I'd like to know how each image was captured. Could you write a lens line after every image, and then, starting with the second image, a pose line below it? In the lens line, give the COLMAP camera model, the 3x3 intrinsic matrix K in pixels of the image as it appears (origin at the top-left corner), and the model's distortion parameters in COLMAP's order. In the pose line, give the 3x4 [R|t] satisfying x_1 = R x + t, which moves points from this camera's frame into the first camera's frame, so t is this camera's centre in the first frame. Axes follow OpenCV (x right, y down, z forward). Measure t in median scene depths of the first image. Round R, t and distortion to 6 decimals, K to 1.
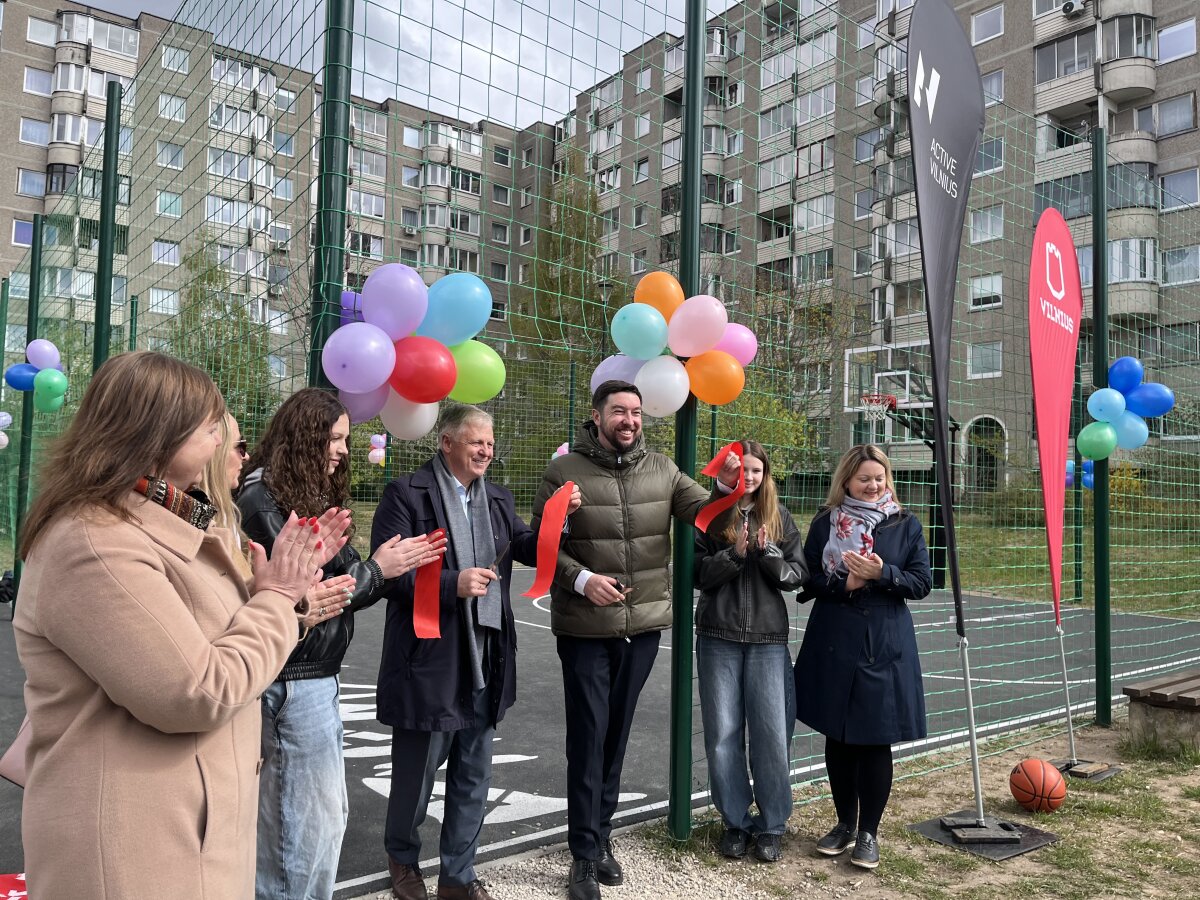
lens RADIAL K [[908.8, 0, 593.7], [0, 908.8, 451.2], [0, 0, 1]] dist [0.085912, -0.125033]
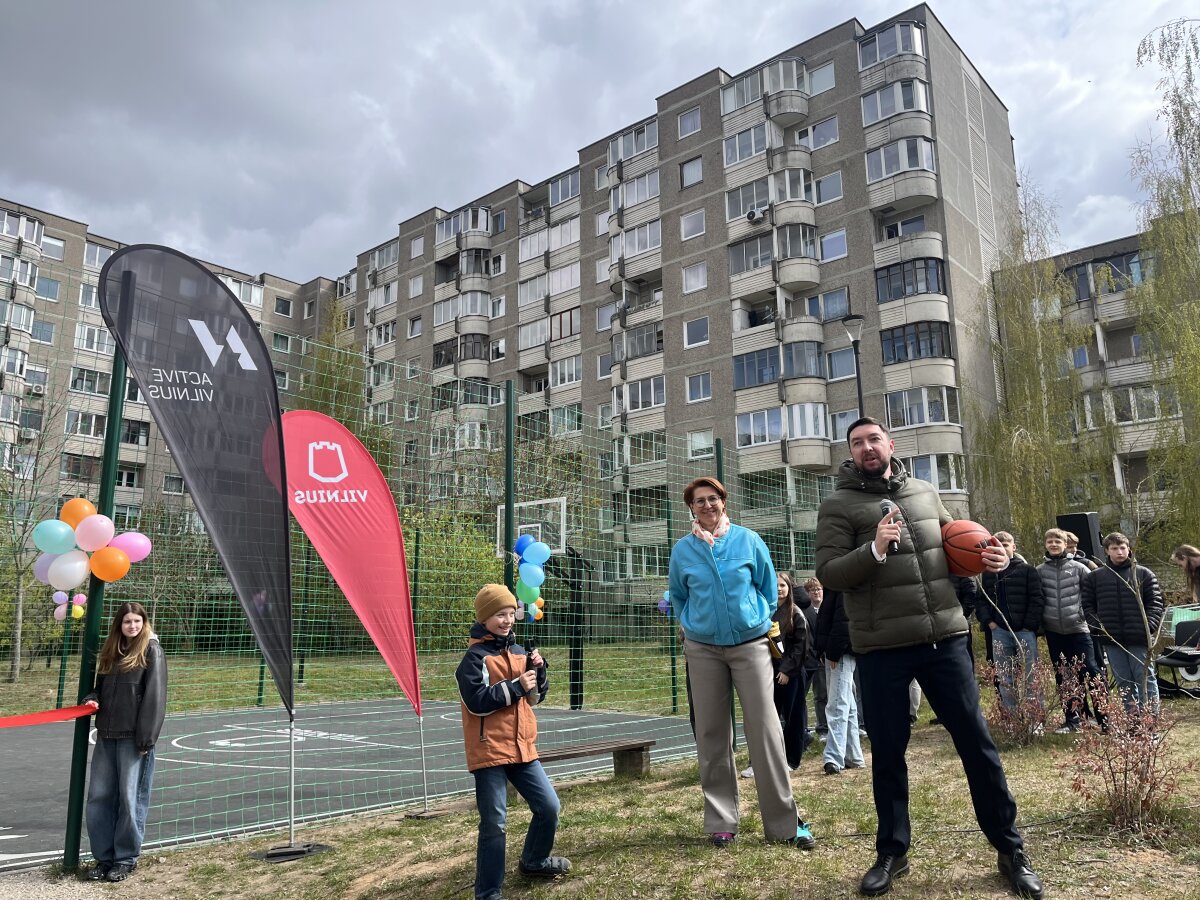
lens RADIAL K [[905.0, 0, 594.9], [0, 905.0, 447.8], [0, 0, 1]] dist [0.080432, -0.120667]
pose [[0.979506, 0.004399, 0.201368, 0.072274], [0.026362, 0.988361, -0.149827, -0.002127], [-0.199683, 0.152065, 0.967989, -0.083104]]
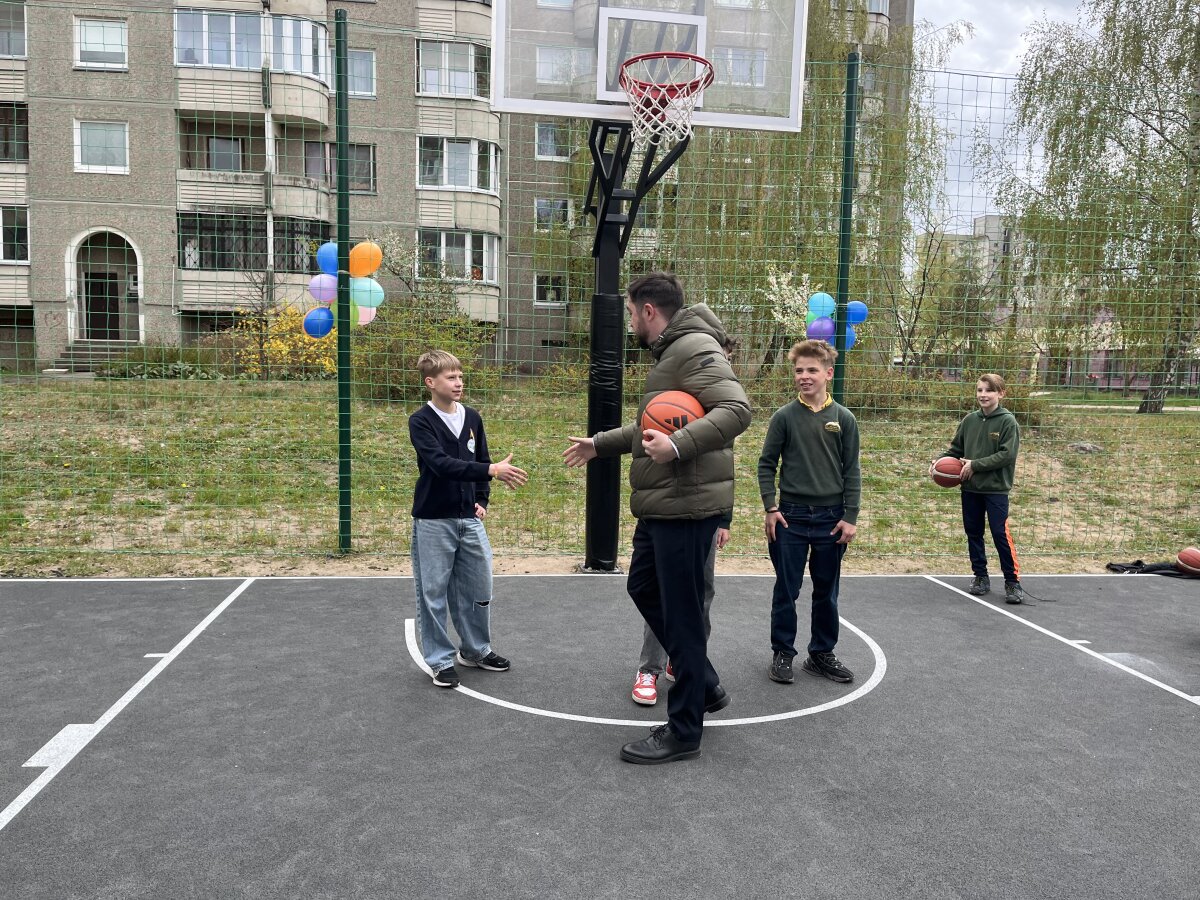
lens RADIAL K [[903.6, 0, 598.3], [0, 903.6, 444.5], [0, 0, 1]] dist [0.078967, -0.104314]
pose [[0.492625, -0.090934, 0.865477, -0.005979], [-0.050114, 0.989911, 0.132533, 0.013394], [-0.868797, -0.108662, 0.483098, 0.351942]]
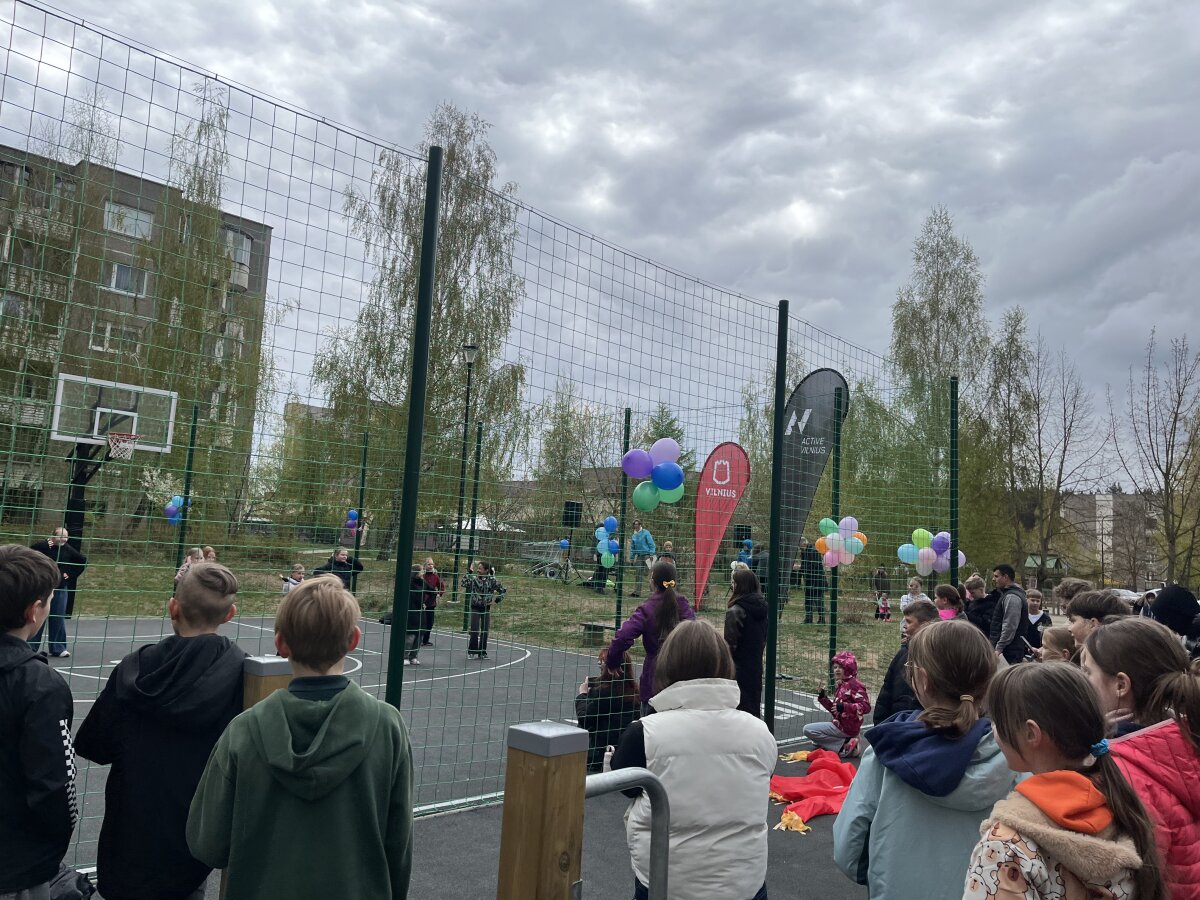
lens RADIAL K [[908.9, 0, 590.4], [0, 908.9, 453.3], [0, 0, 1]] dist [0.087819, -0.121878]
pose [[-0.137029, 0.066993, 0.988299, -0.335961], [-0.110955, 0.990394, -0.082519, -0.005697], [-0.984333, -0.120964, -0.128279, 0.253799]]
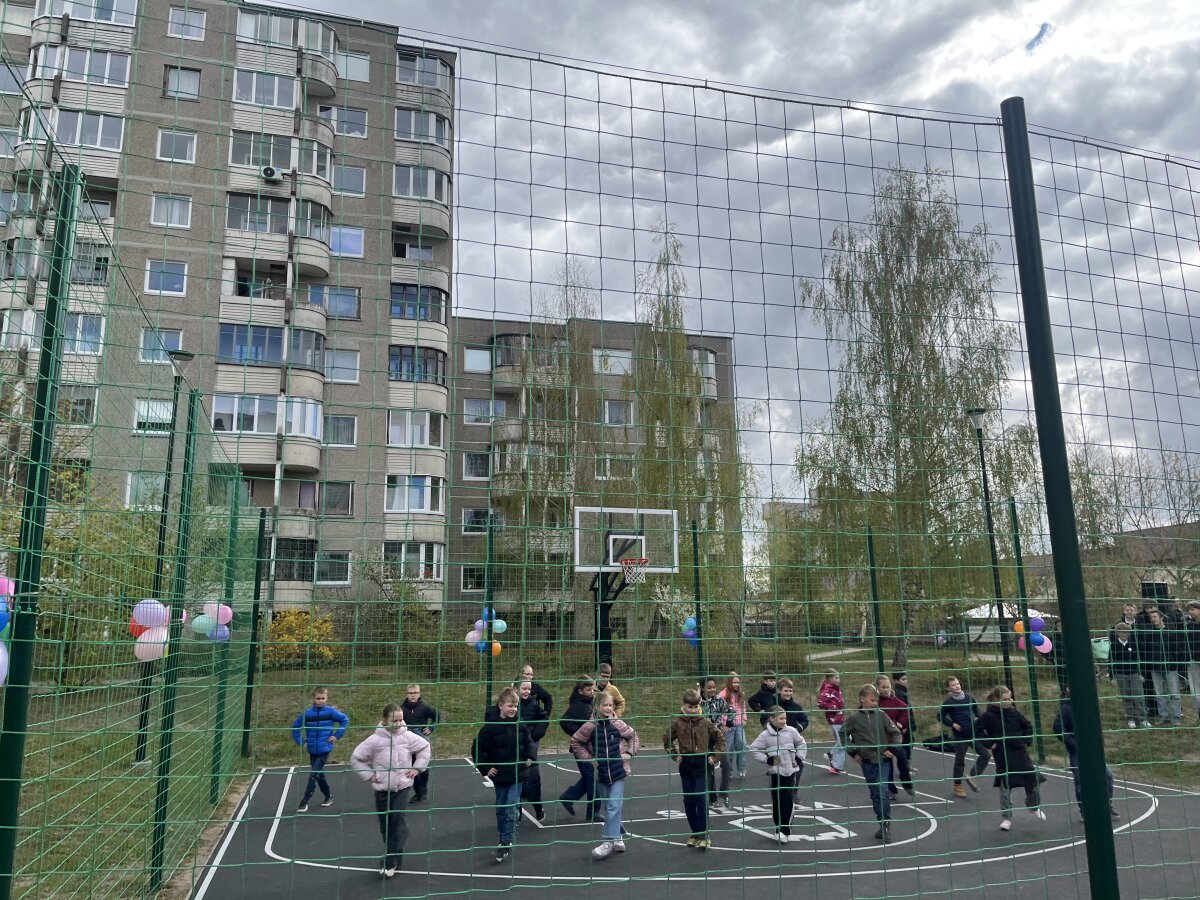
lens RADIAL K [[908.1, 0, 602.8], [0, 908.1, 446.9], [0, 0, 1]] dist [0.068306, -0.093360]
pose [[0.358021, 0.150591, 0.921490, -0.282948], [-0.020680, 0.987945, -0.153417, -0.012738], [-0.933484, 0.035870, 0.356820, 0.276599]]
